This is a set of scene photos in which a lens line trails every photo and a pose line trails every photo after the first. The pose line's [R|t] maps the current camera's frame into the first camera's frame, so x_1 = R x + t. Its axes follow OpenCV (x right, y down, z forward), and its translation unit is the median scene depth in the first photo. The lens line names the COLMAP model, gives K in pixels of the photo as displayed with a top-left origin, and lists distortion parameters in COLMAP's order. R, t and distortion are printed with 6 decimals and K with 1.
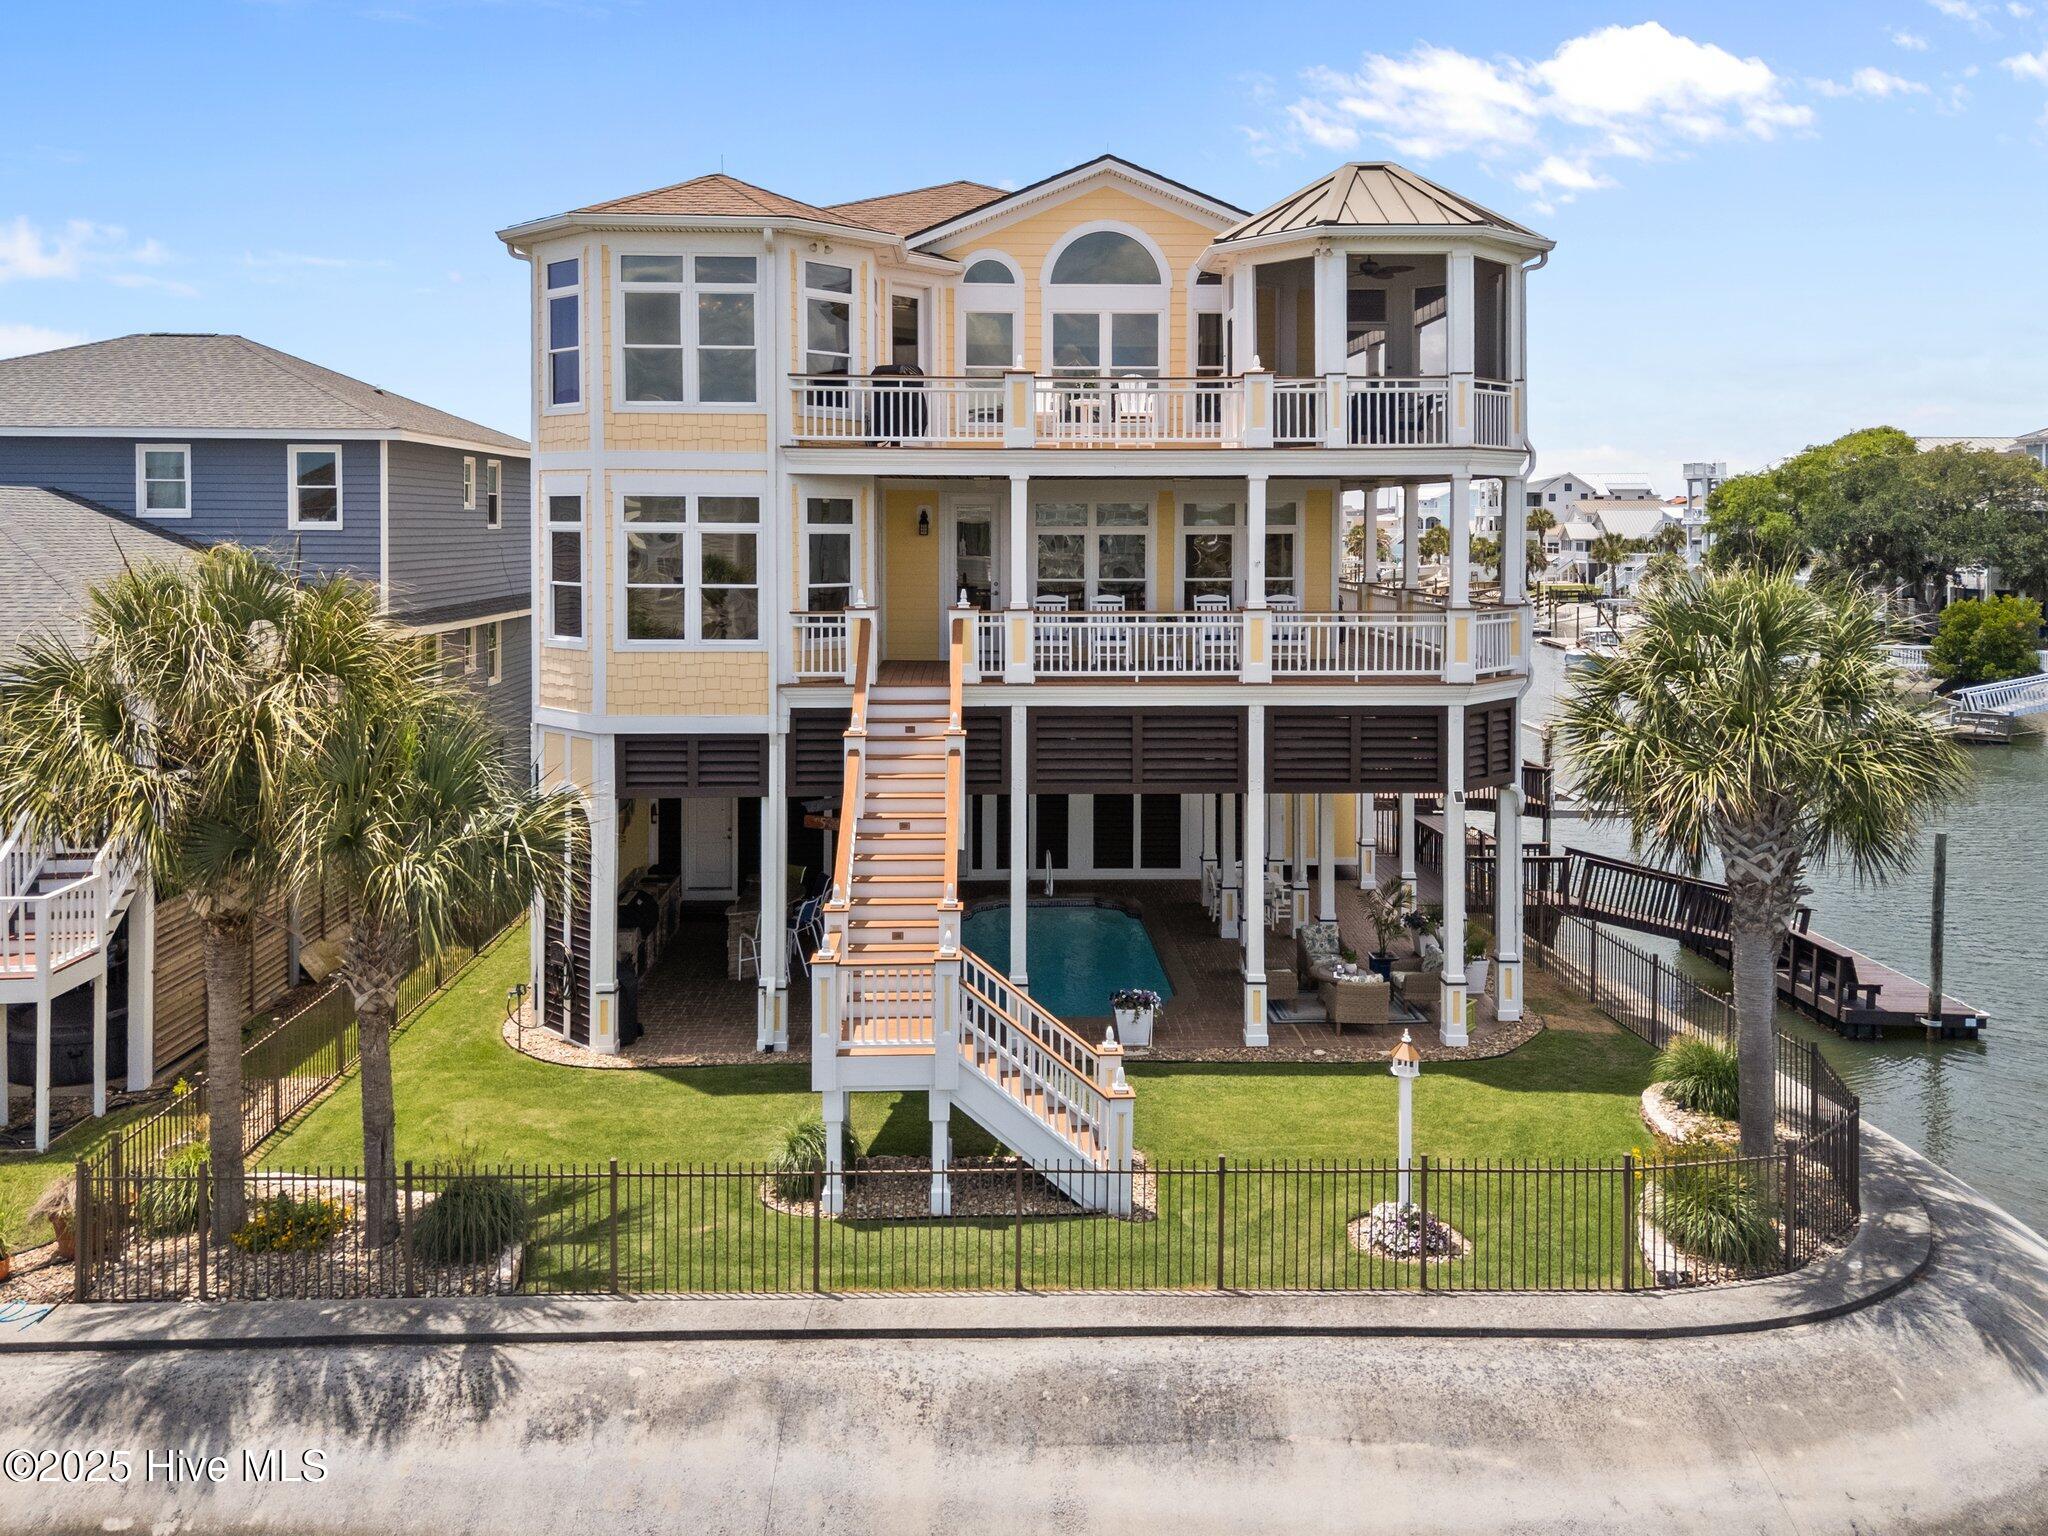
lens RADIAL K [[1494.4, 0, 1020.6], [0, 1494.4, 629.1], [0, 0, 1]] dist [0.055560, -0.037846]
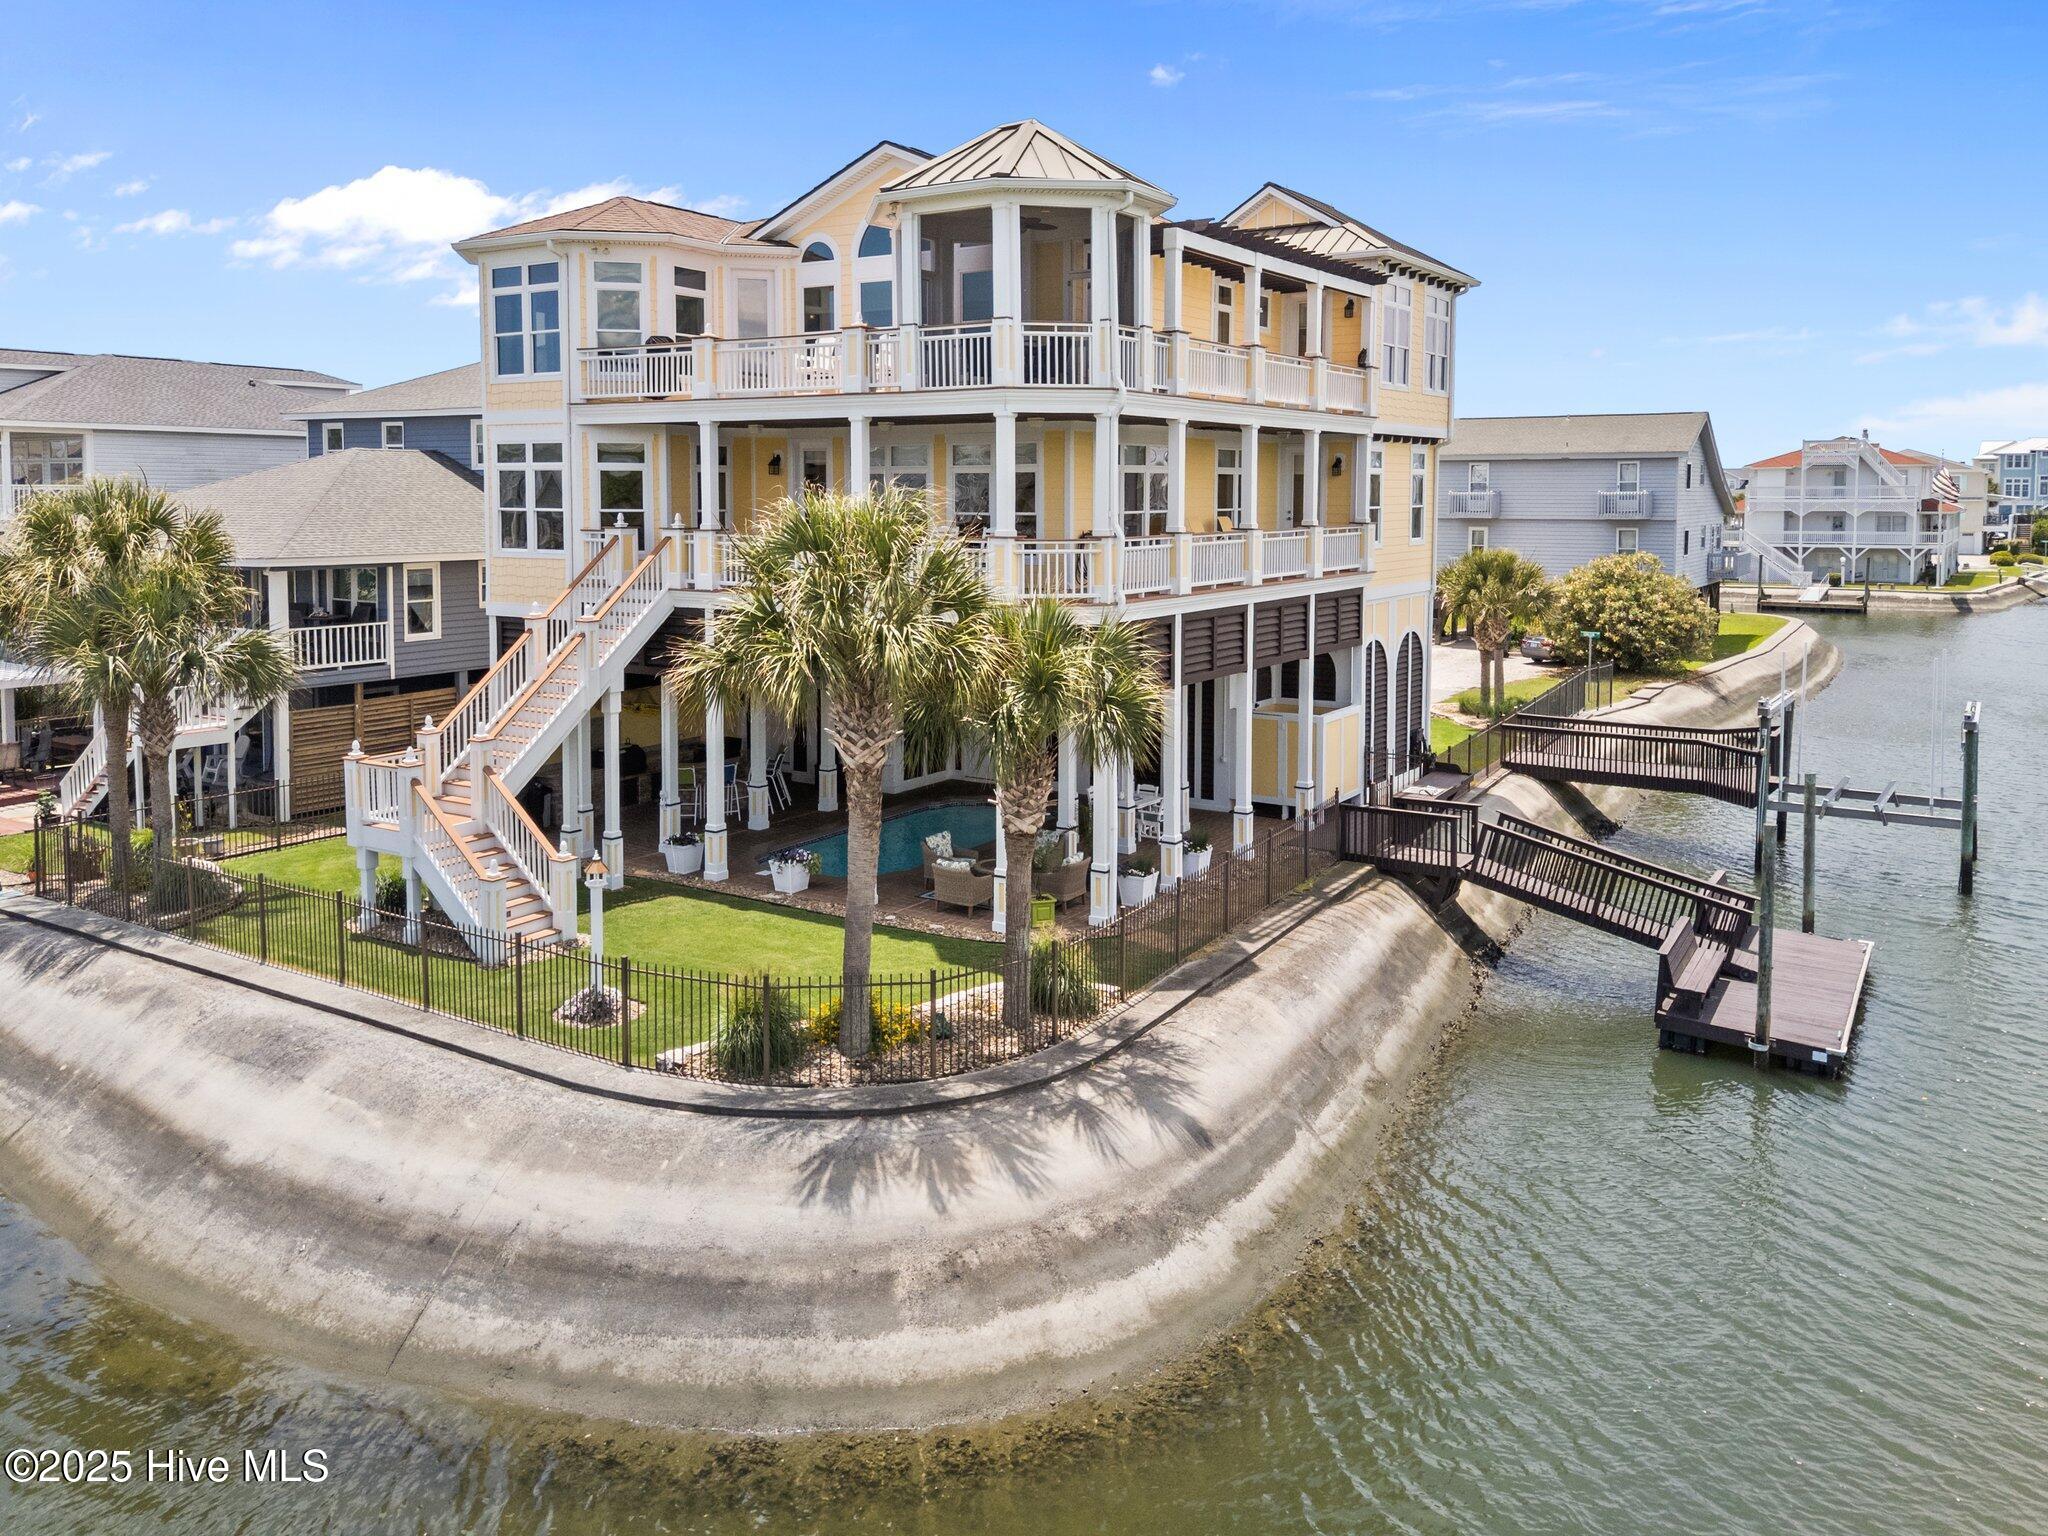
lens RADIAL K [[1494.4, 0, 1020.6], [0, 1494.4, 629.1], [0, 0, 1]] dist [0.055560, -0.037846]
pose [[0.838036, 0.046474, -0.543633, 0.899752], [-0.034511, 0.998886, 0.032192, 0.019912], [0.544523, -0.008217, 0.838706, 0.098535]]
